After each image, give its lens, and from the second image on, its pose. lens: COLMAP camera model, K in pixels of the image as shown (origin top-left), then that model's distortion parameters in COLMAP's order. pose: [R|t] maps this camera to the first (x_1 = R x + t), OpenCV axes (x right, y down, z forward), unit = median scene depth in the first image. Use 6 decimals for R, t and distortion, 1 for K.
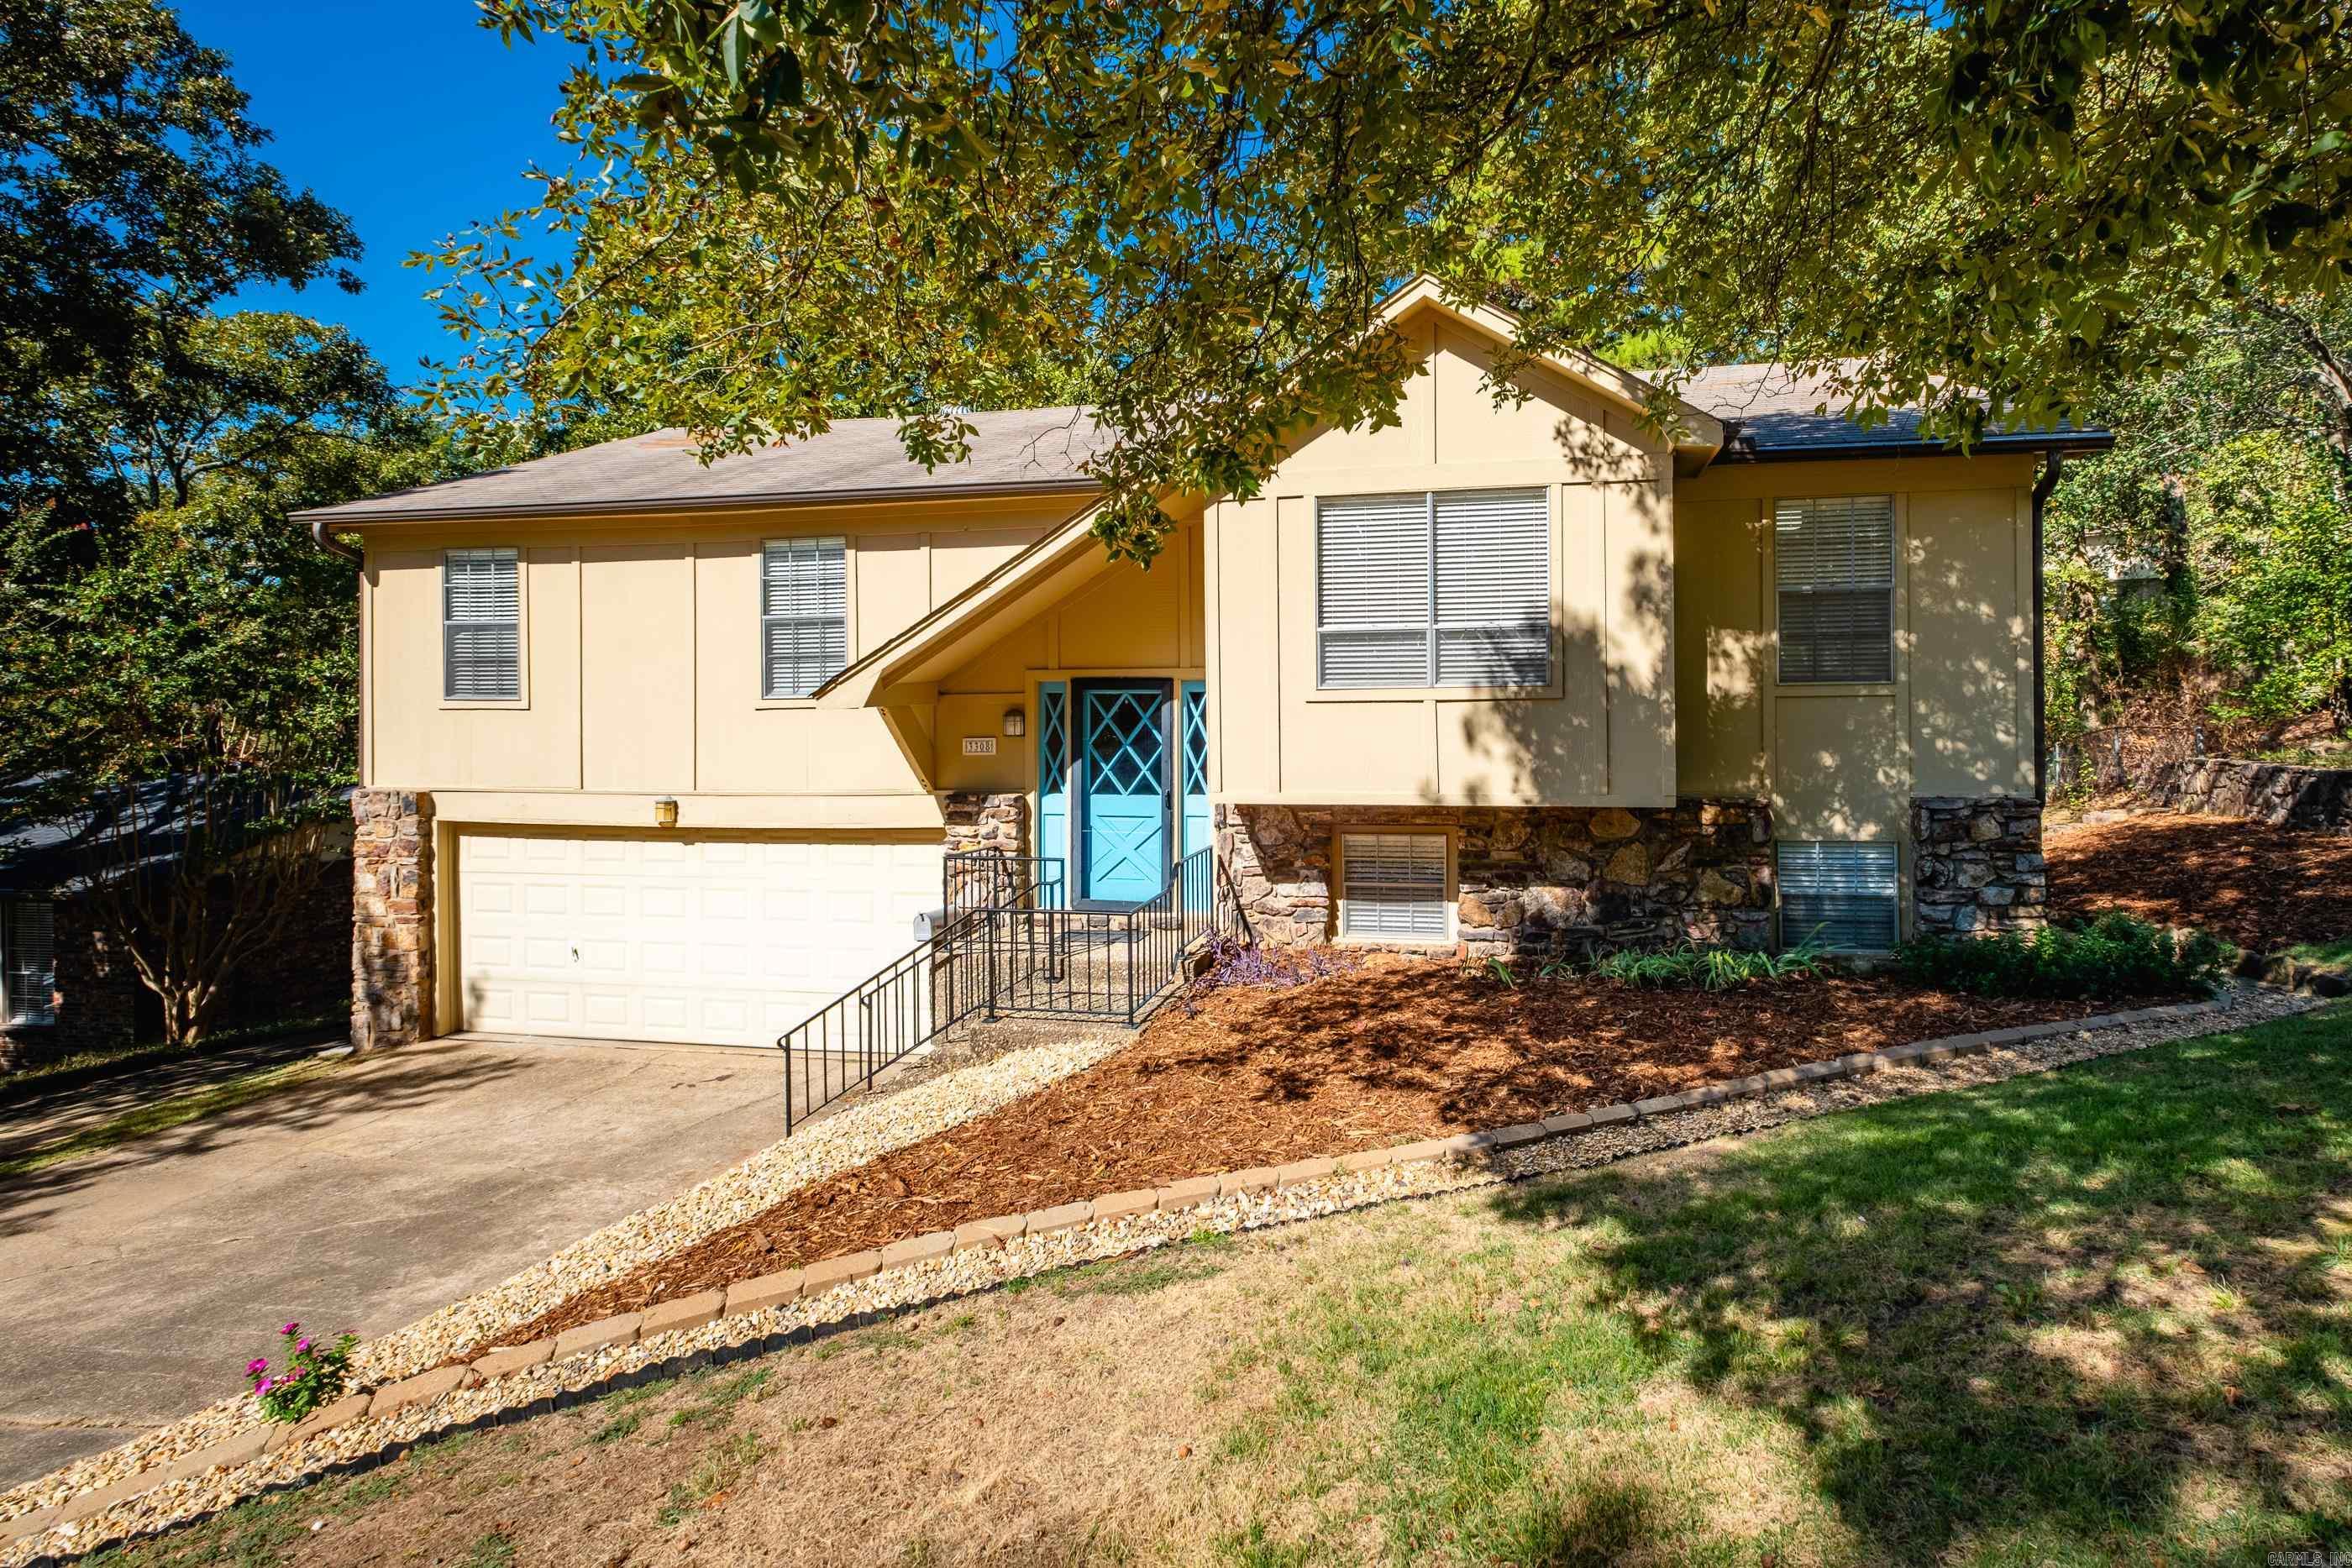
lens RADIAL K [[960.9, 0, 1176.8], [0, 960.9, 752.6], [0, 0, 1]] dist [-0.001058, -0.000110]
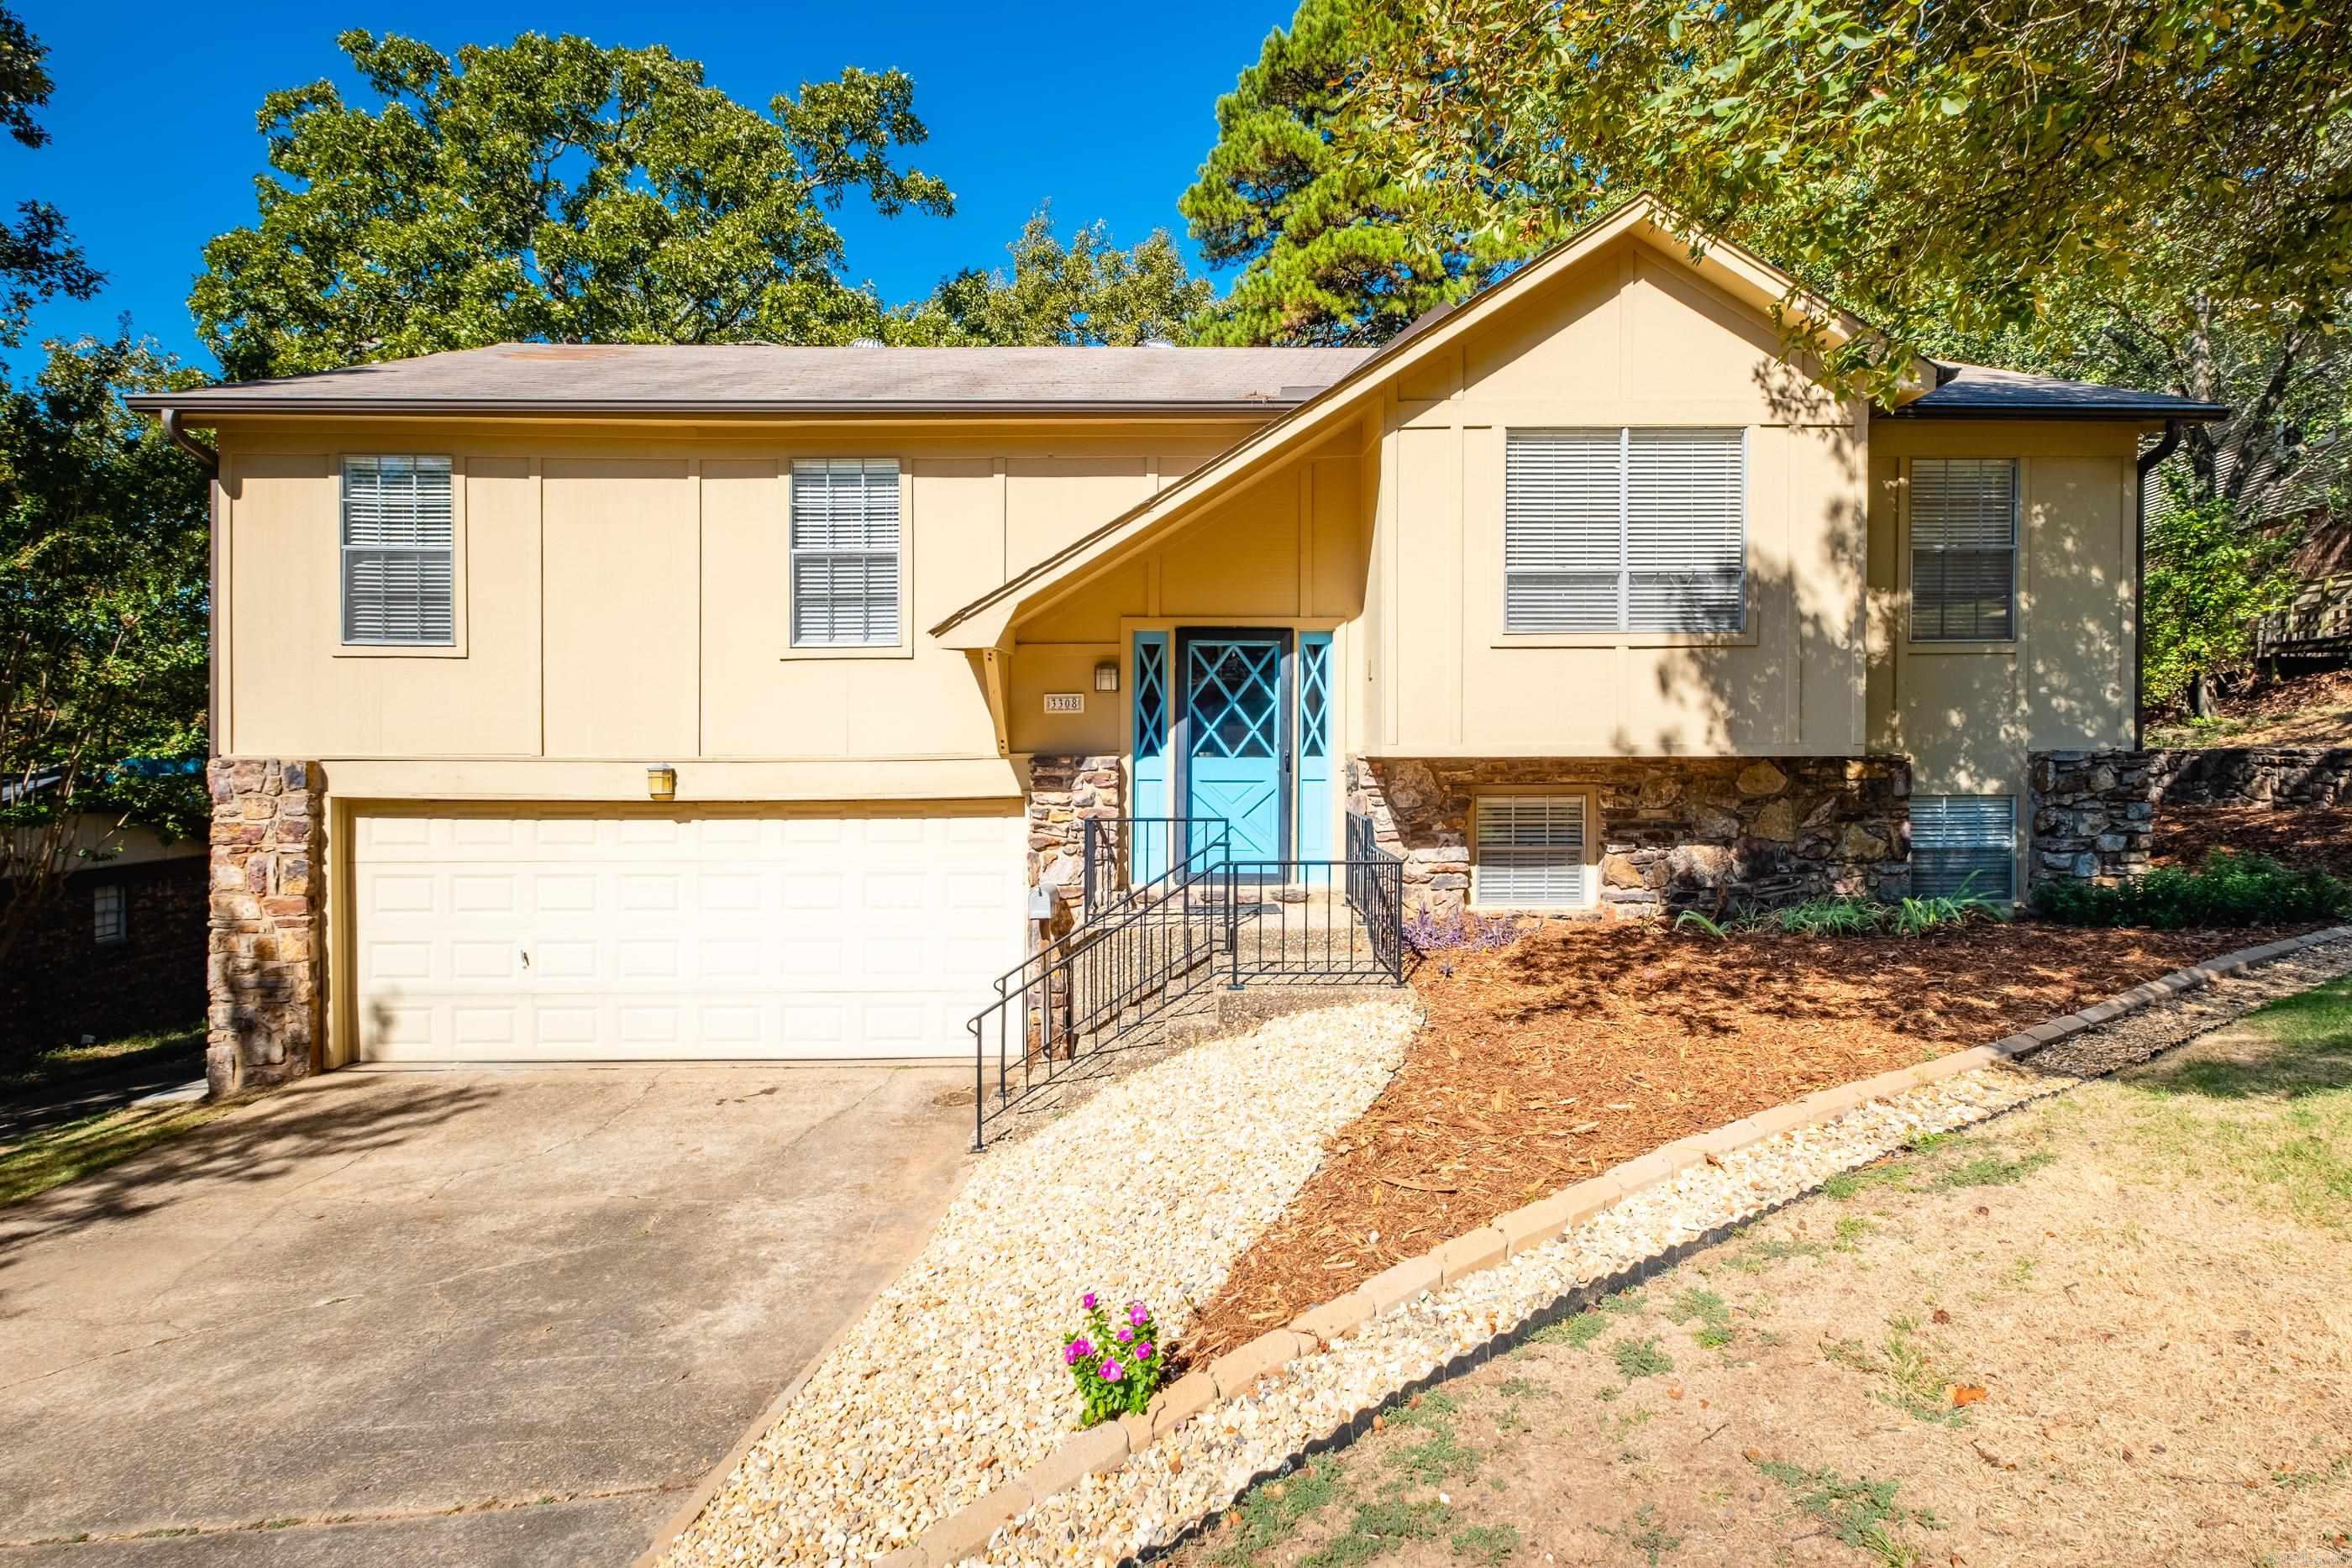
lens RADIAL K [[1036.0, 0, 1175.8], [0, 1036.0, 759.8], [0, 0, 1]] dist [-0.000389, -0.000462]
pose [[0.984959, 0.001144, 0.172787, -0.280888], [-0.001468, 0.999997, 0.001749, 0.045459], [-0.172785, -0.001977, 0.984958, 0.046014]]
